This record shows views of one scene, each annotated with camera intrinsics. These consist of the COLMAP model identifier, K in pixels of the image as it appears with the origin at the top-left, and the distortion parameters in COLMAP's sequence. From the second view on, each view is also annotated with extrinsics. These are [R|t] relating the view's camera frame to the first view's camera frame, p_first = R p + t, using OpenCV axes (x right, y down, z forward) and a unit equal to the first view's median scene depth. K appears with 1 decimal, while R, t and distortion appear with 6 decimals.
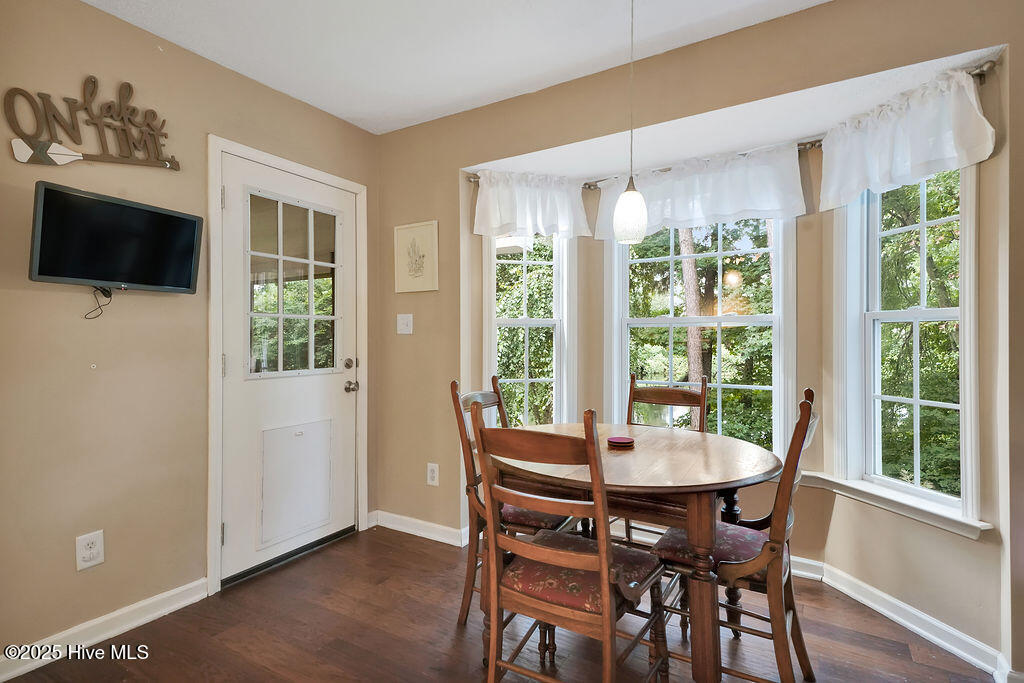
lens RADIAL K [[508.8, 0, 514.3], [0, 508.8, 338.0], [0, 0, 1]] dist [0.031793, -0.000135]
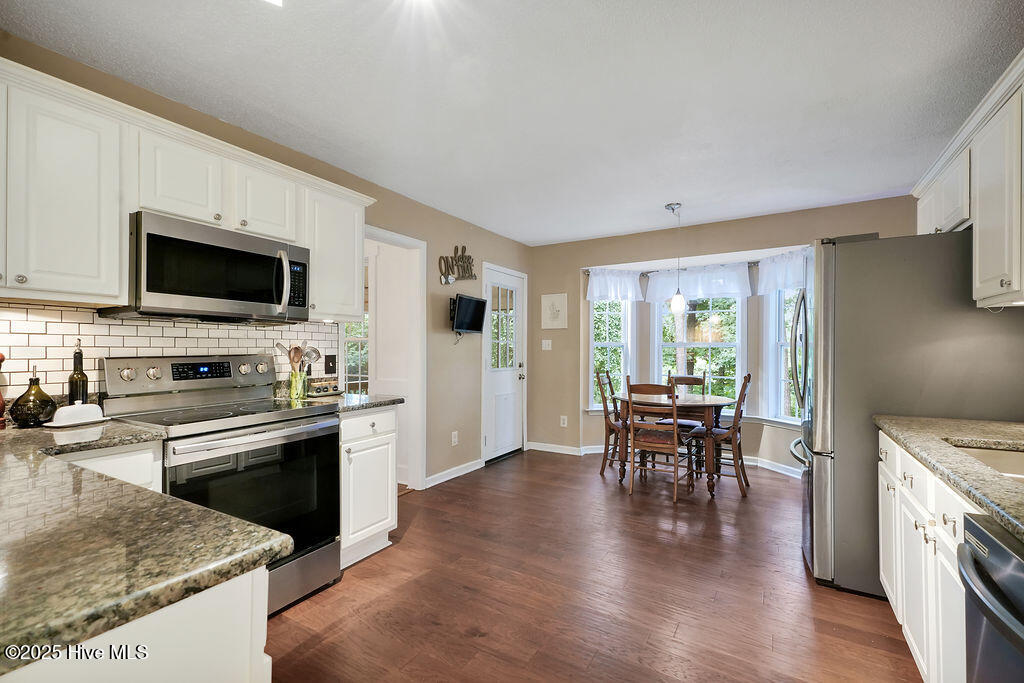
lens RADIAL K [[462.1, 0, 508.7], [0, 462.1, 351.3], [0, 0, 1]] dist [0.025673, -0.002432]
pose [[0.999984, 0.004817, 0.002968, -0.450943], [-0.004824, 0.999985, 0.002509, -0.008838], [-0.002956, -0.002523, 0.999992, -0.939215]]
